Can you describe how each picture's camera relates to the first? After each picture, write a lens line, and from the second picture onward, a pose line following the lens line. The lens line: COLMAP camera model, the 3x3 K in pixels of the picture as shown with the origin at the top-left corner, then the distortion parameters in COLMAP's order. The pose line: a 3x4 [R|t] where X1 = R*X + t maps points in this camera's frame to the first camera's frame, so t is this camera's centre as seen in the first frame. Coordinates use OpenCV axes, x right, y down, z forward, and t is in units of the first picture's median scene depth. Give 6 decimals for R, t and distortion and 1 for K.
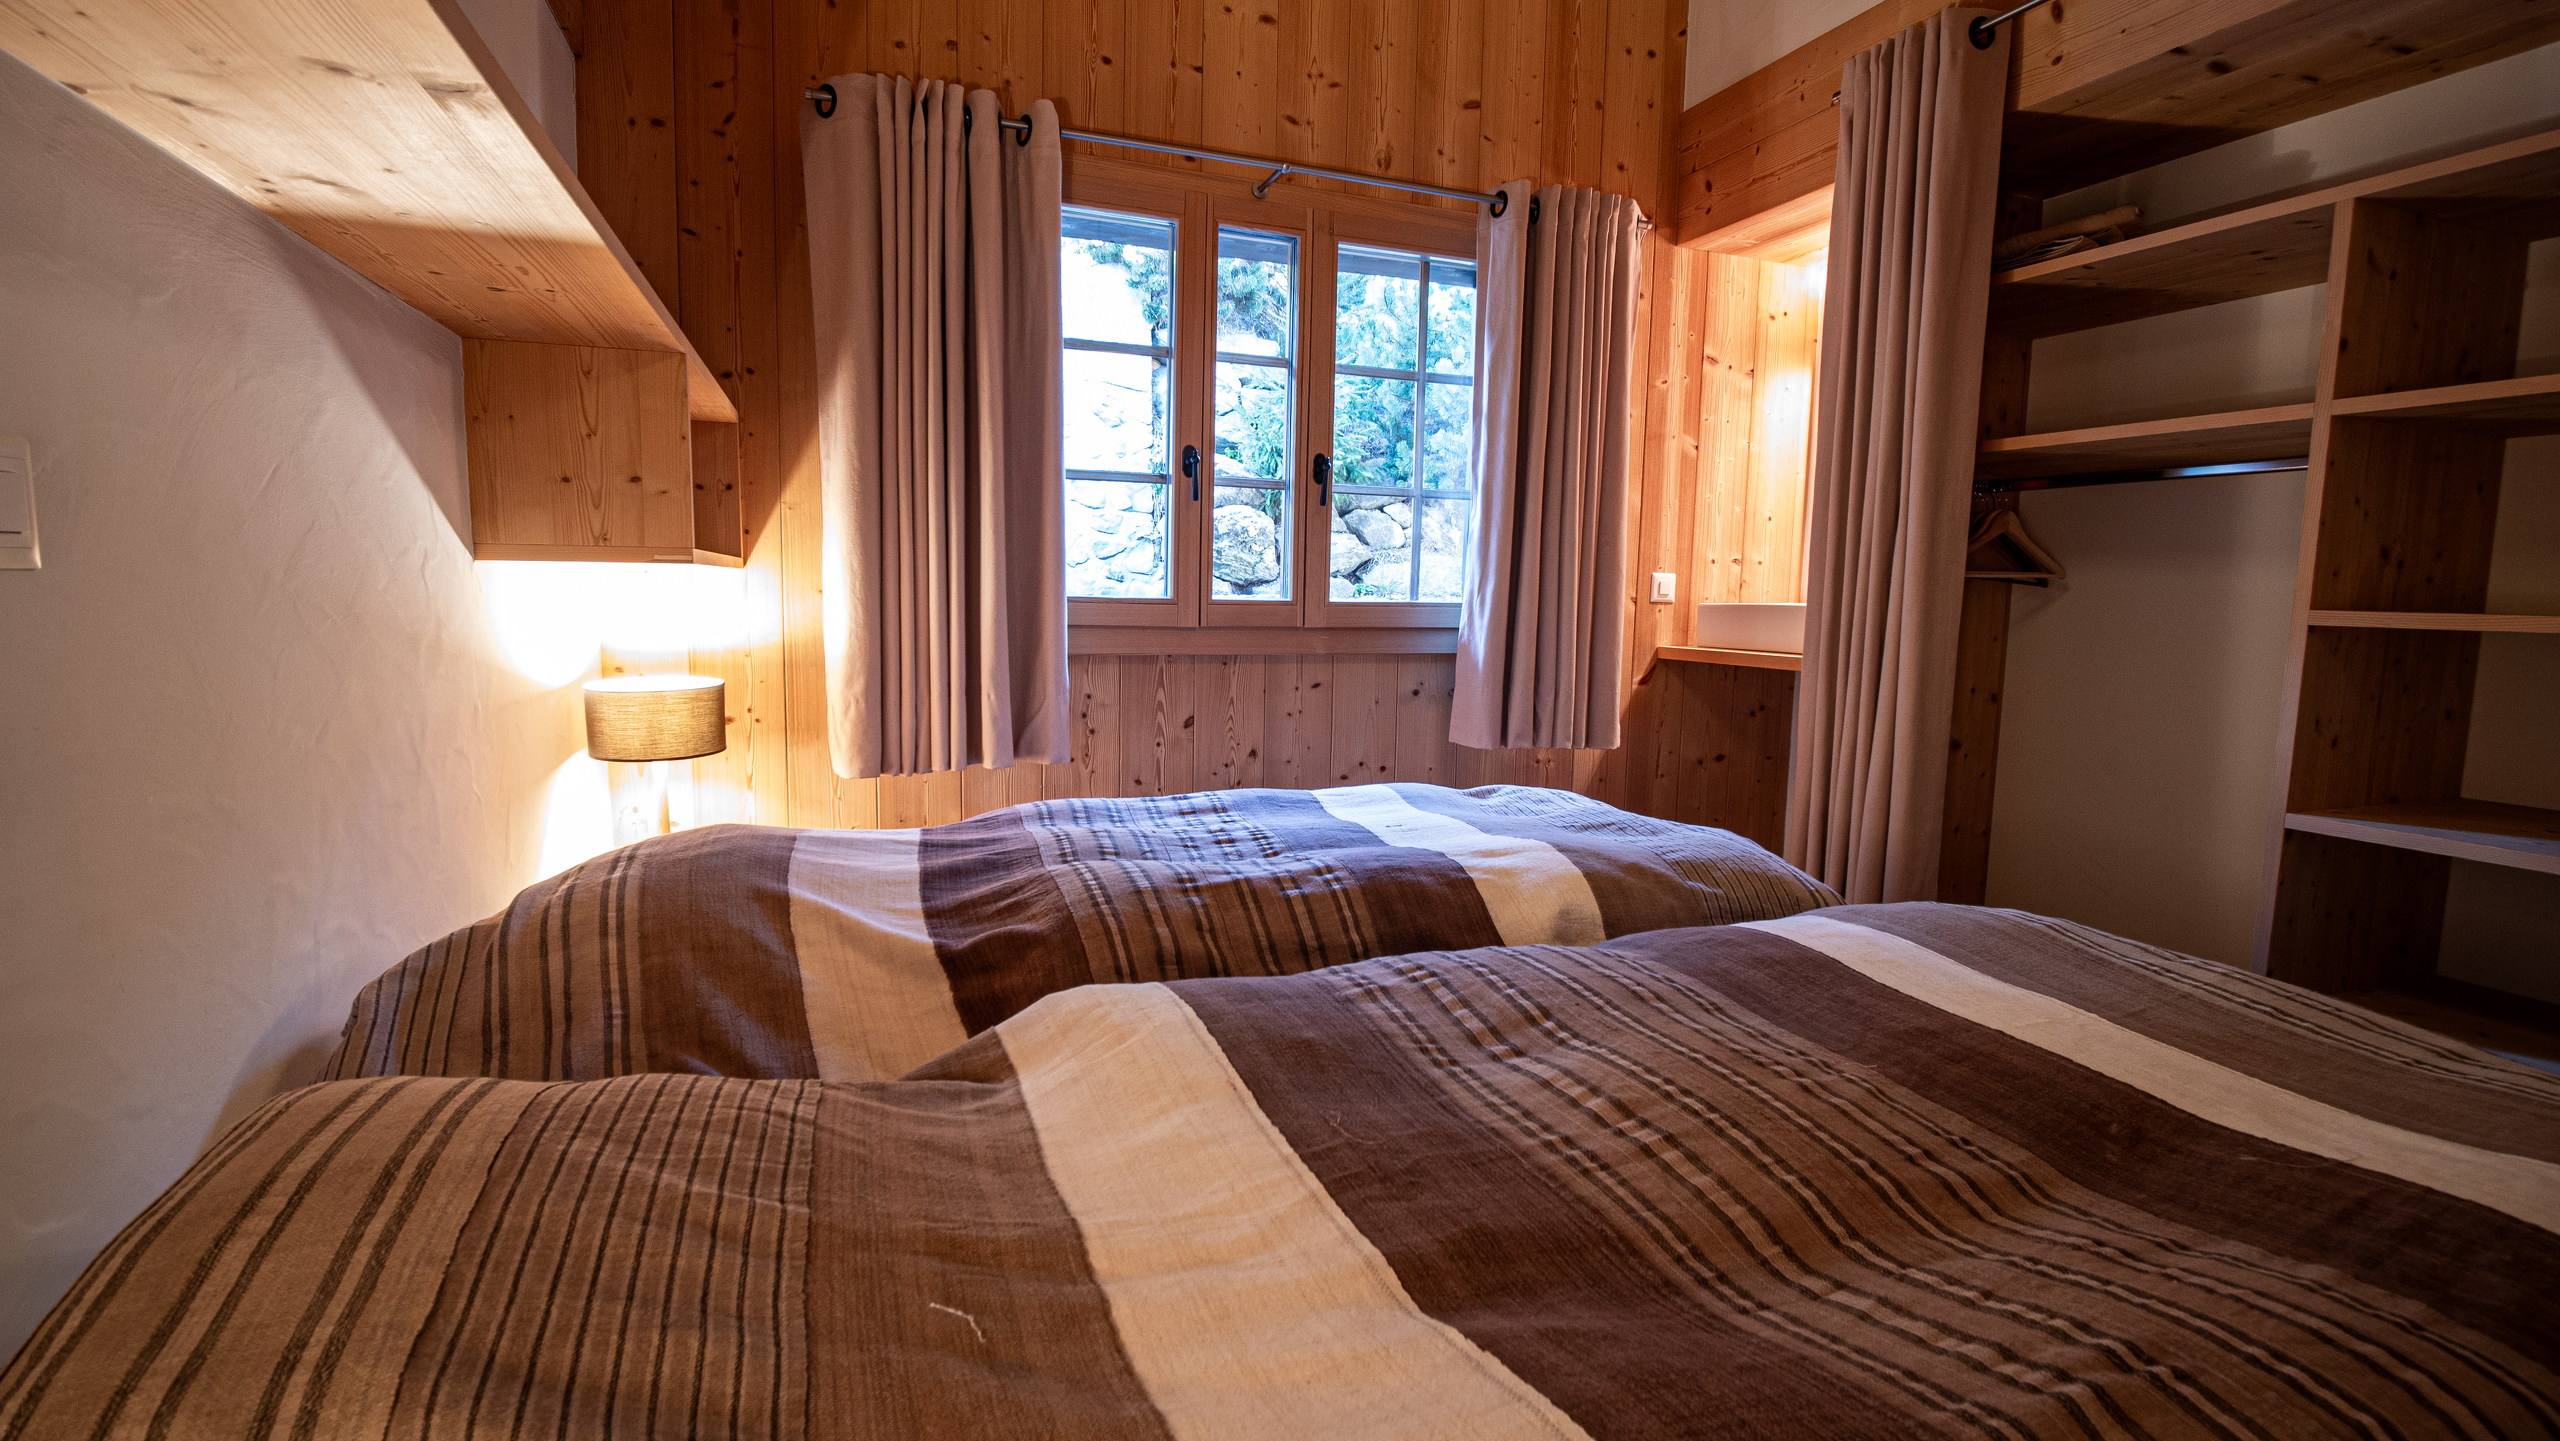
lens RADIAL K [[1140.7, 0, 1272.8], [0, 1140.7, 717.5], [0, 0, 1]] dist [-0.016592, 0.000628]
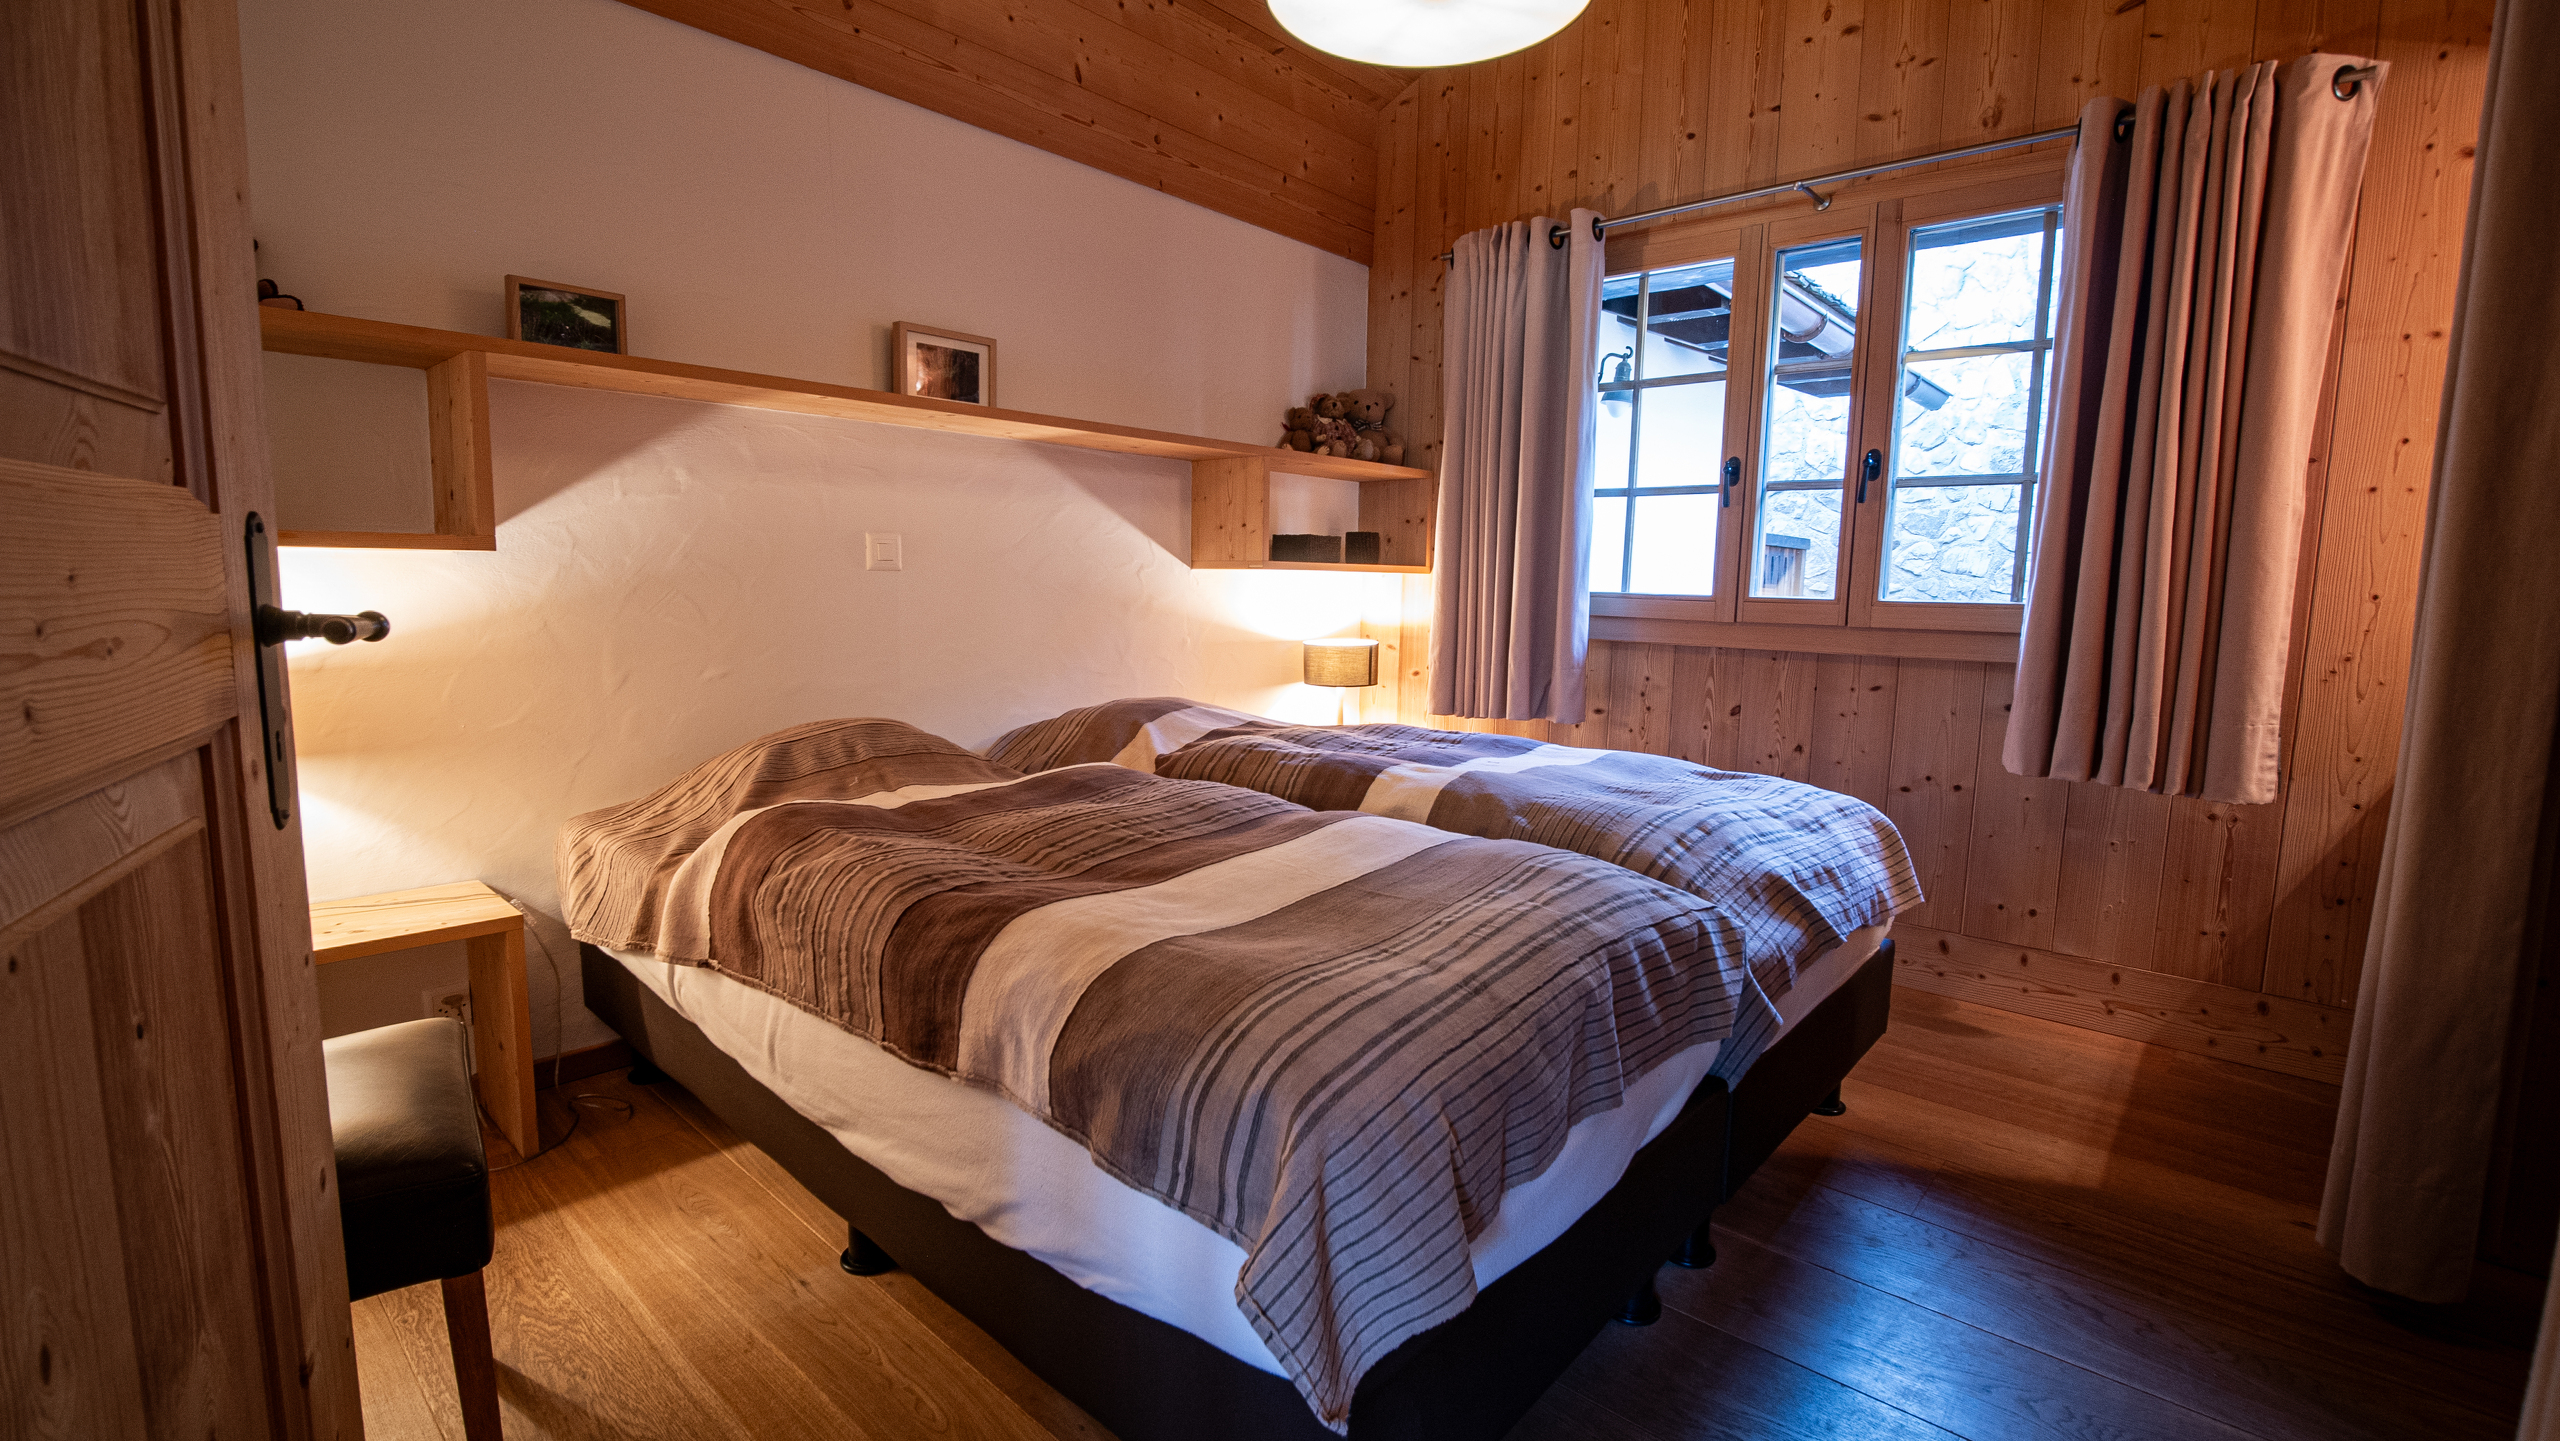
lens RADIAL K [[1140.7, 0, 1291.7], [0, 1140.7, 725.6], [0, 0, 1]] dist [-0.016592, 0.000628]
pose [[0.462684, 0.105410, -0.880234, 0.710657], [-0.108177, 0.992199, 0.061956, -0.002877], [0.879898, 0.066555, 0.470478, 0.118907]]
